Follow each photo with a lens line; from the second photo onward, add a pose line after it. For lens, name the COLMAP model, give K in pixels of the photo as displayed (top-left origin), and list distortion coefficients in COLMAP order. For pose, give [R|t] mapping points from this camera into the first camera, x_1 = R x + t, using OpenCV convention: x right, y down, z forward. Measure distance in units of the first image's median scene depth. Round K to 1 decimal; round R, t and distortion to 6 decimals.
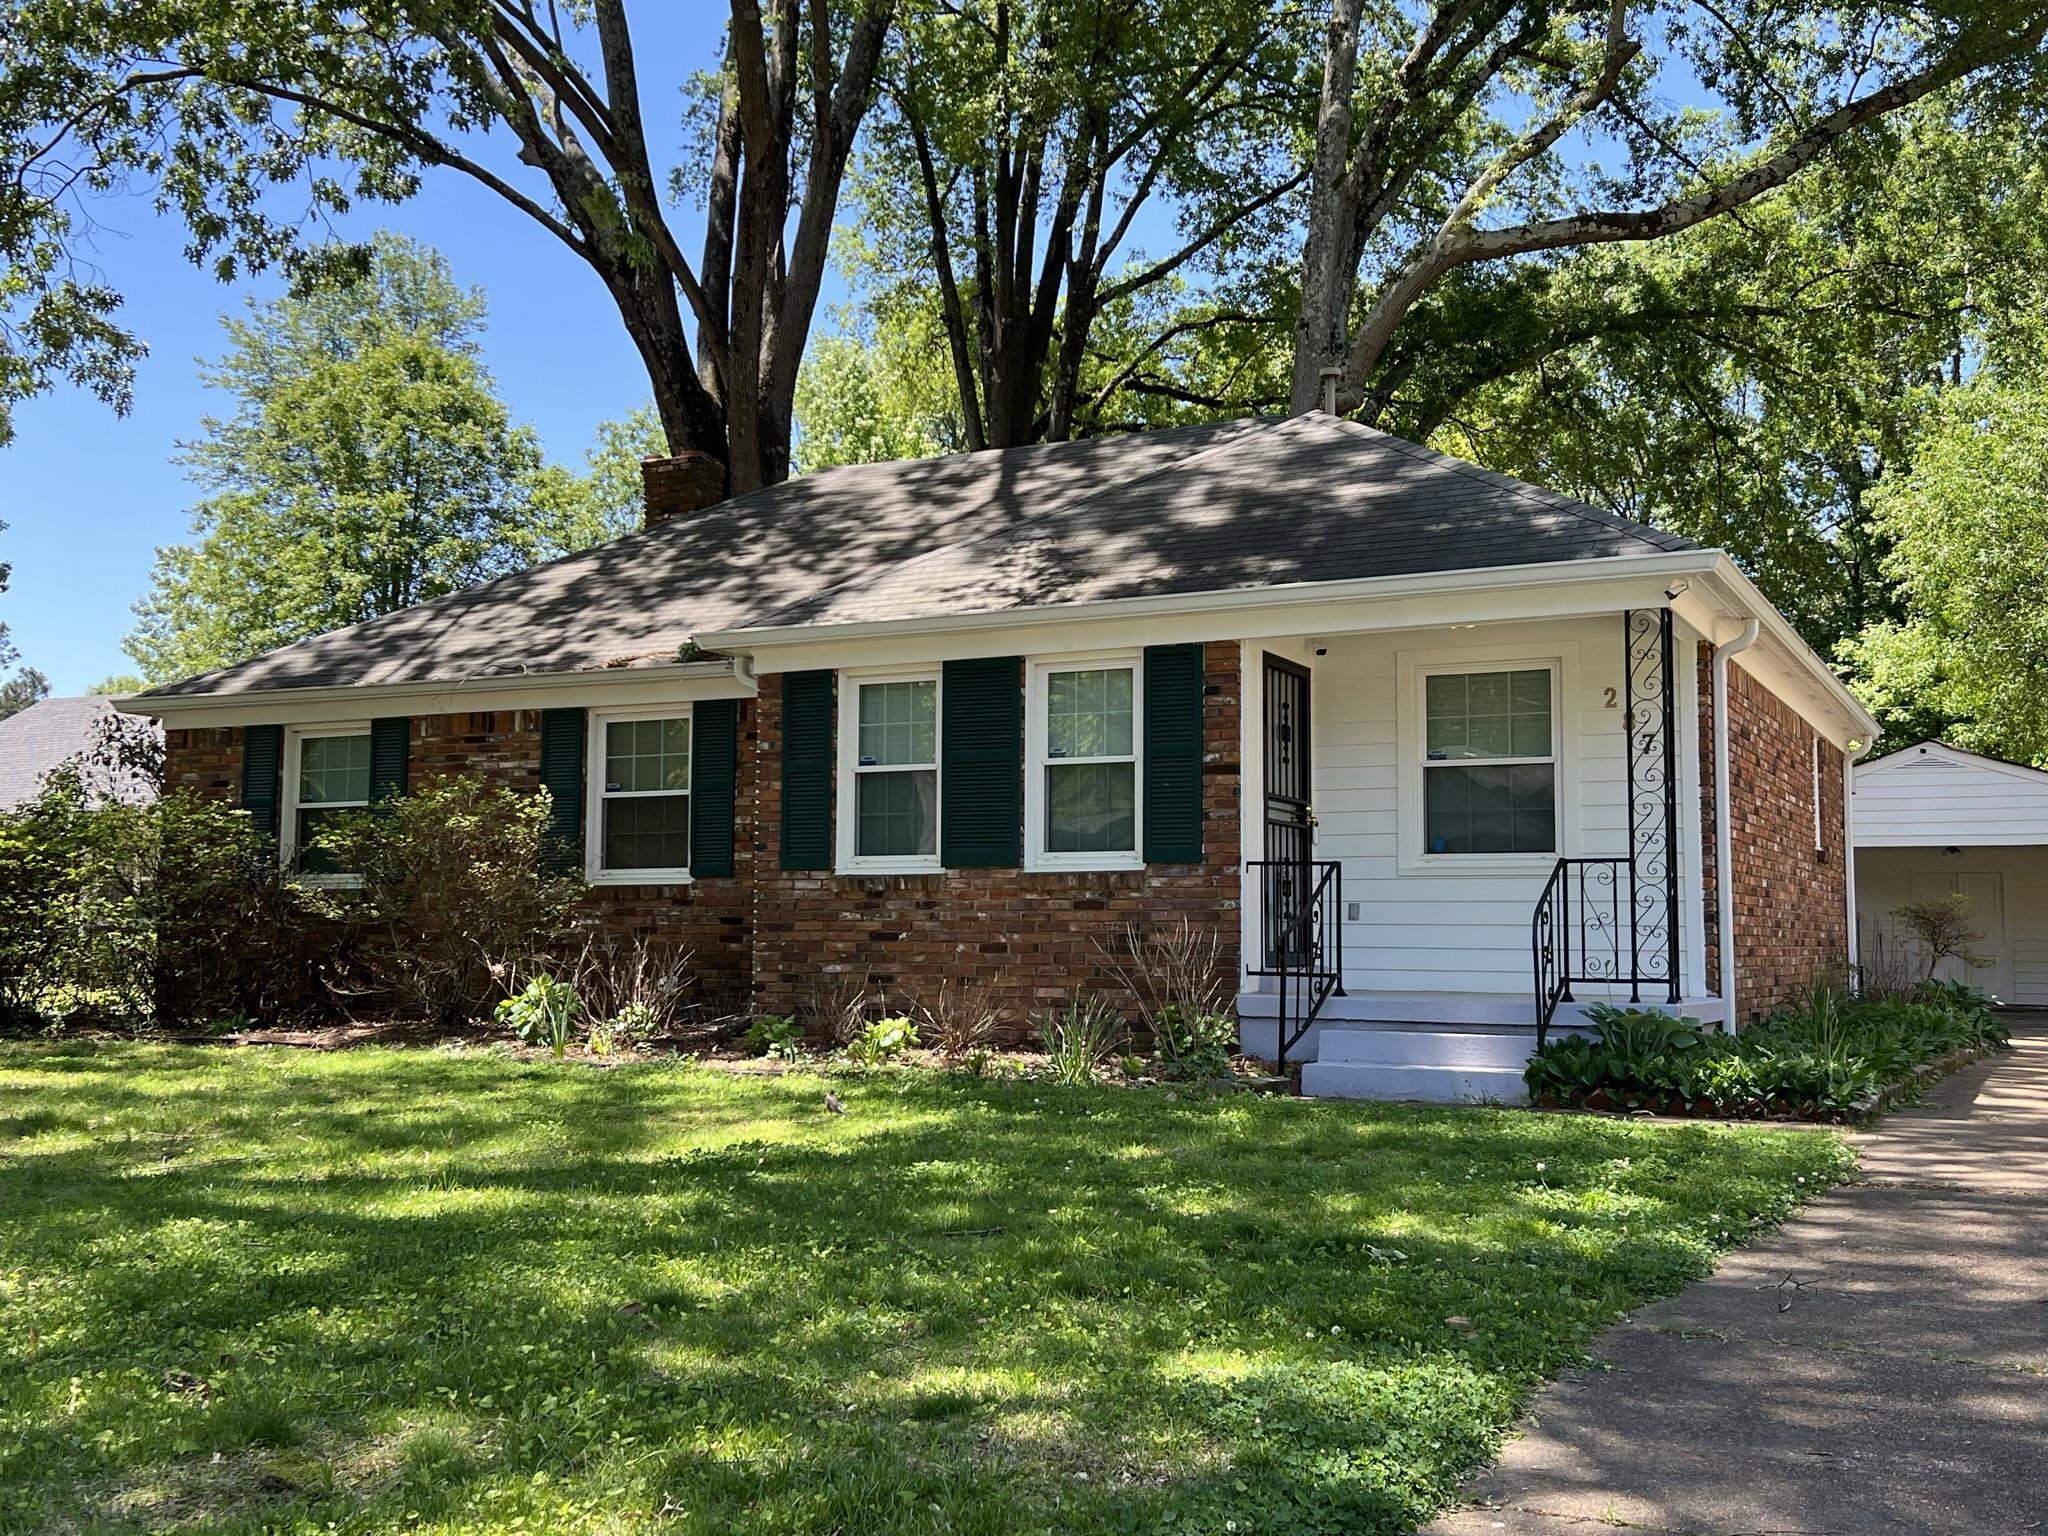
lens RADIAL K [[2047.8, 0, 1043.4], [0, 2047.8, 763.0], [0, 0, 1]] dist [0.190698, -0.541475]
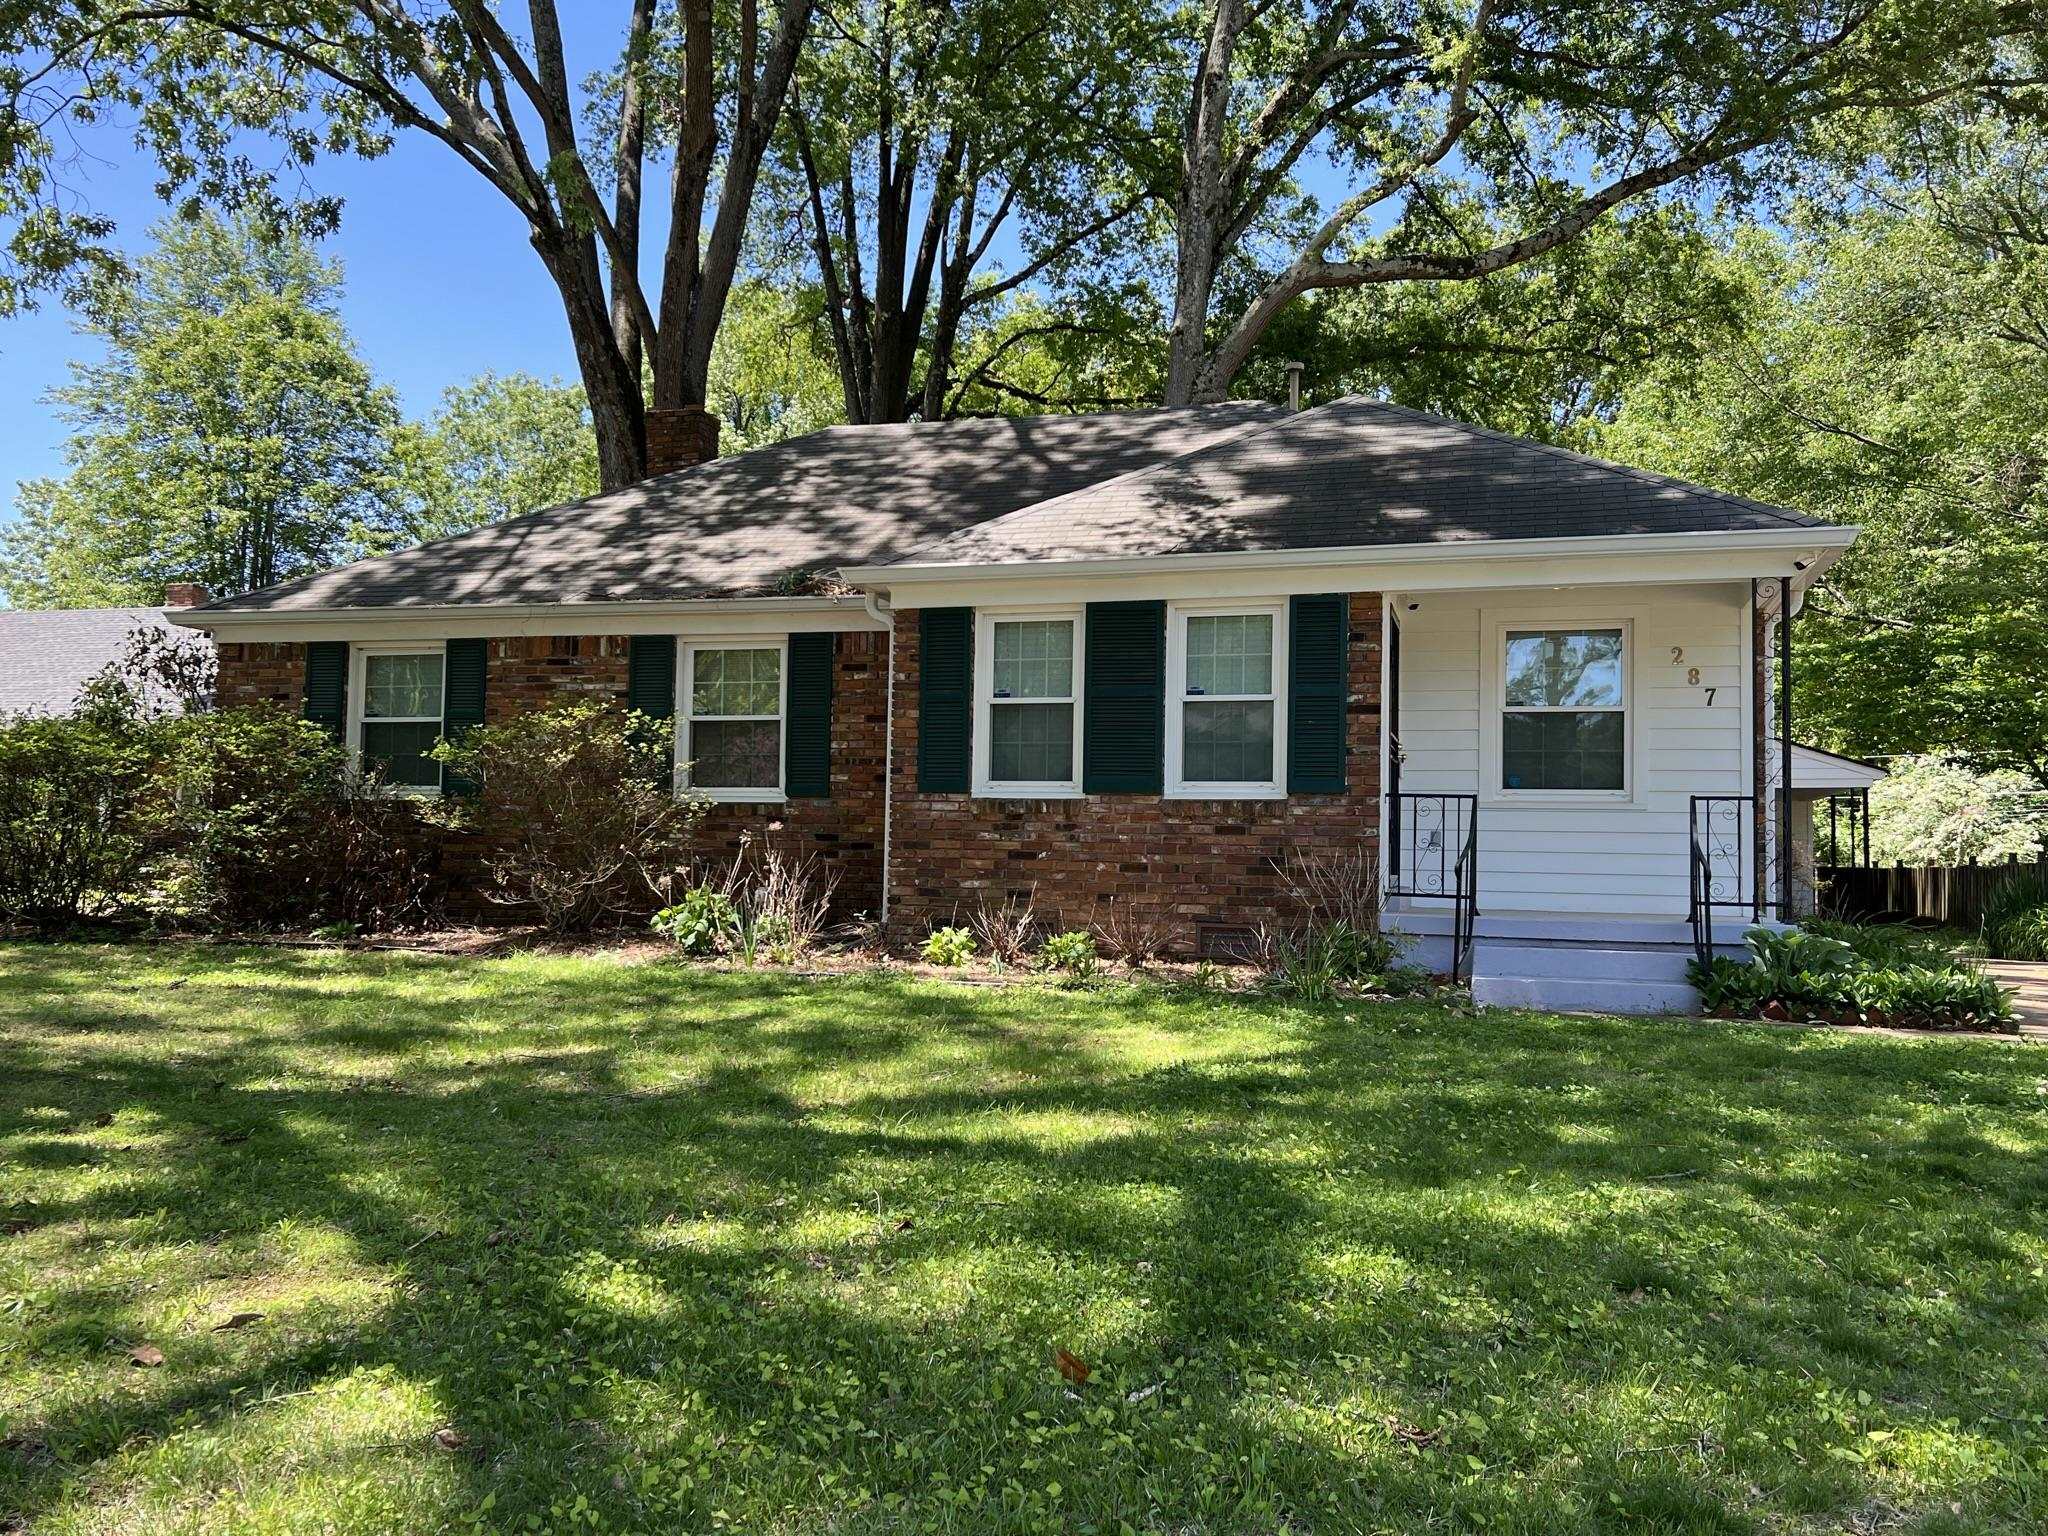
lens RADIAL K [[1670.2, 0, 1024.0], [0, 1670.2, 768.0], [0, 0, 1]] dist [0.111511, -0.189808]
pose [[0.984527, 0.021855, 0.173867, -0.187641], [-0.028141, 0.999033, 0.033768, 0.006915], [-0.172961, -0.038138, 0.984190, 0.108149]]
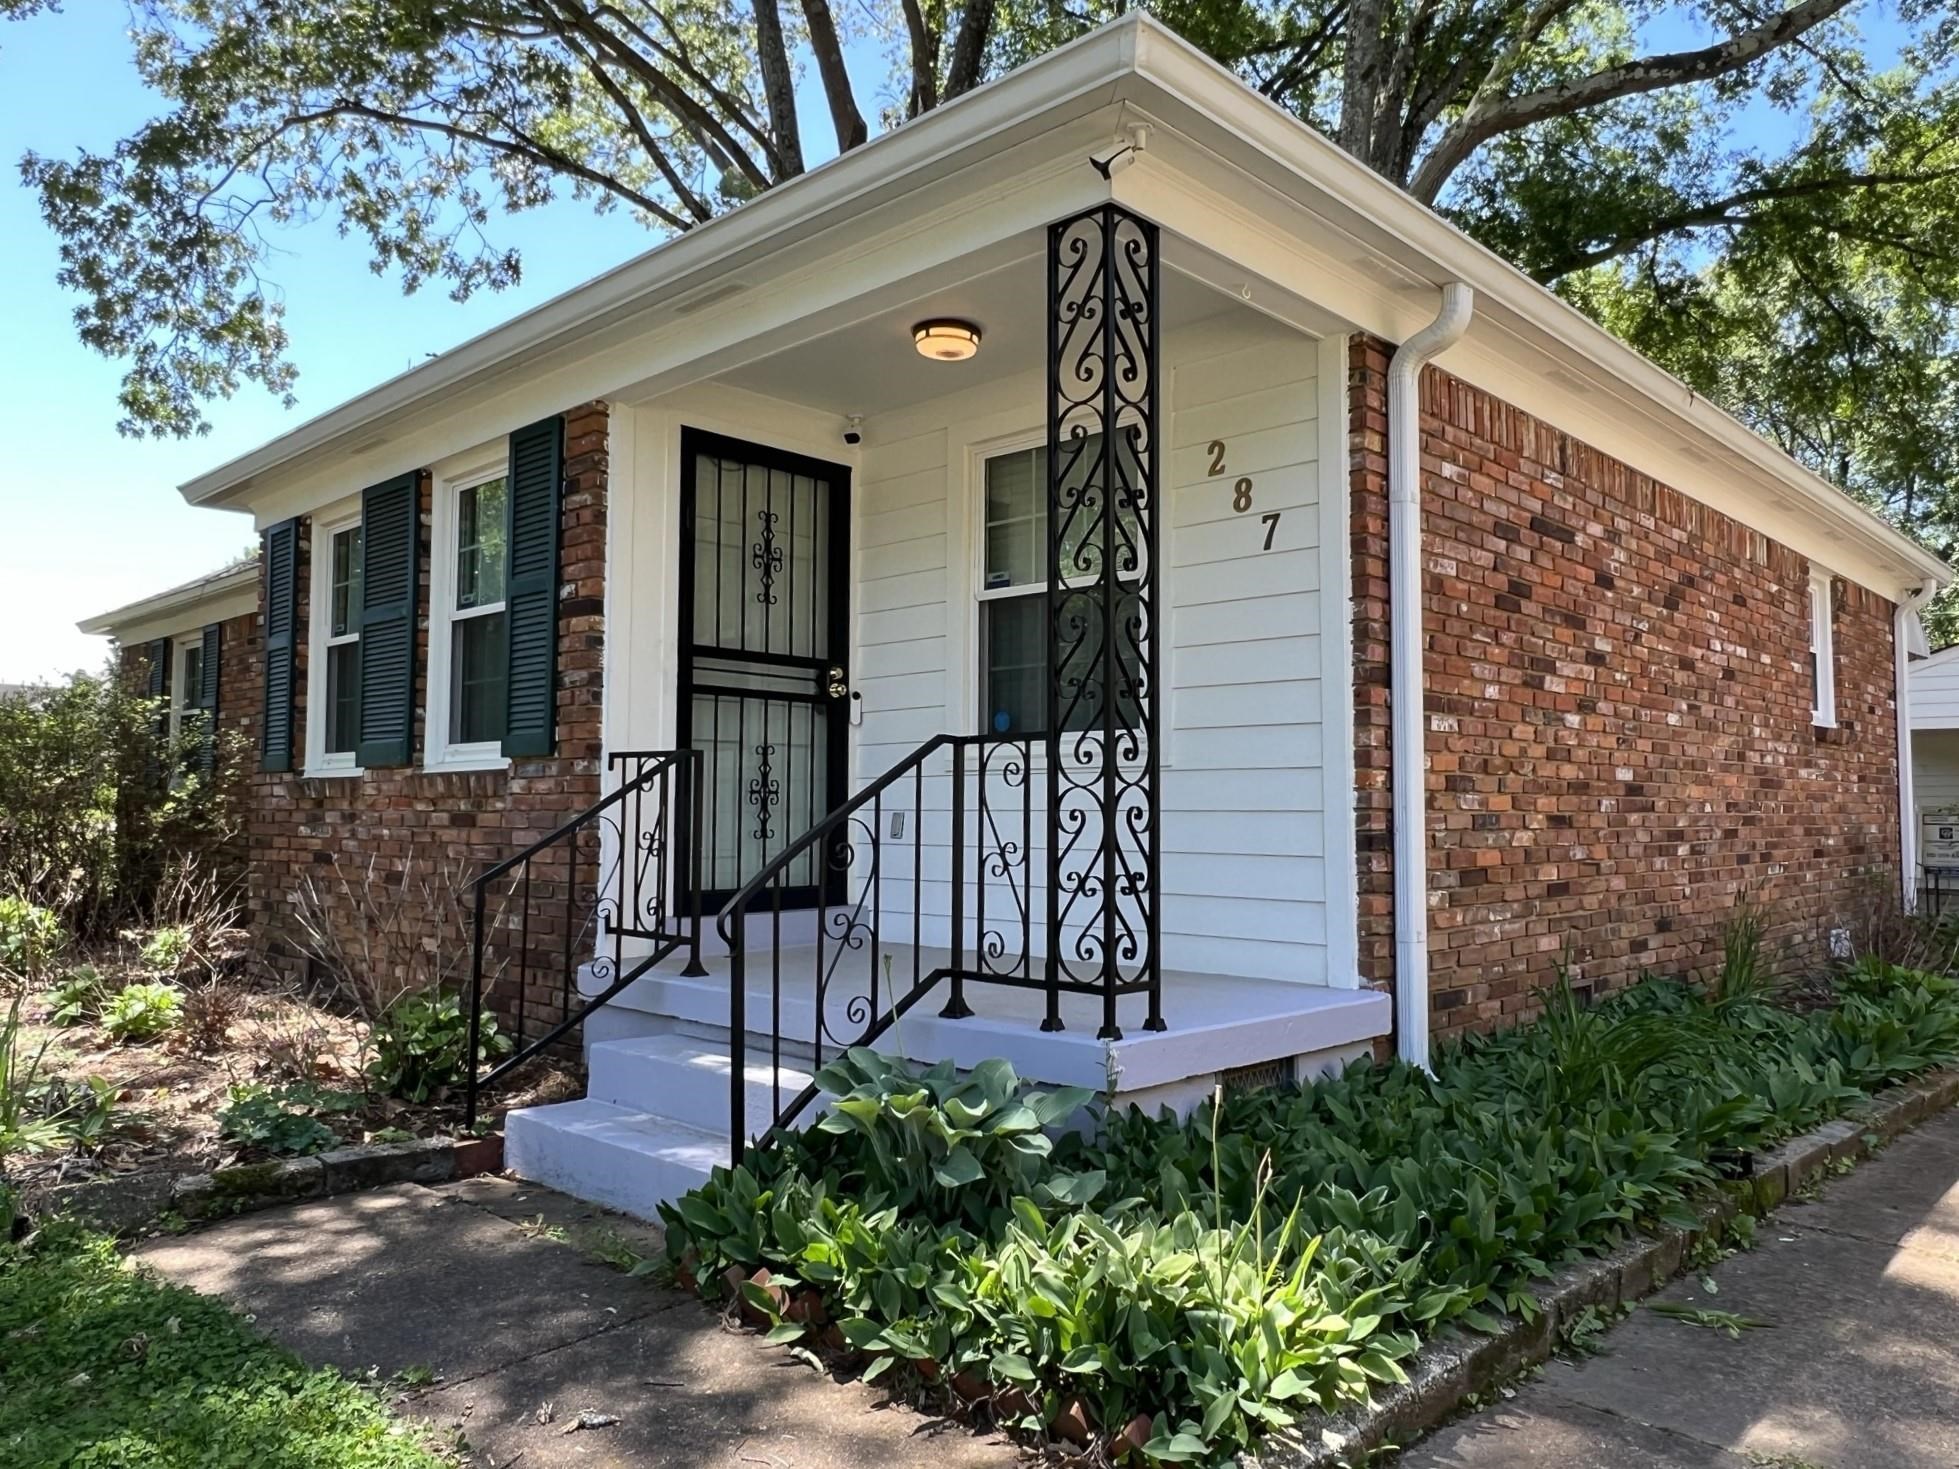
lens RADIAL K [[1403.3, 0, 979.5], [0, 1403.3, 734.5], [0, 0, 1]] dist [-0.019067, 0.001003]
pose [[0.953310, -0.017015, -0.301514, 0.252643], [0.024702, 0.999459, 0.021700, 0.027010], [0.300982, -0.028135, 0.953215, 0.469654]]
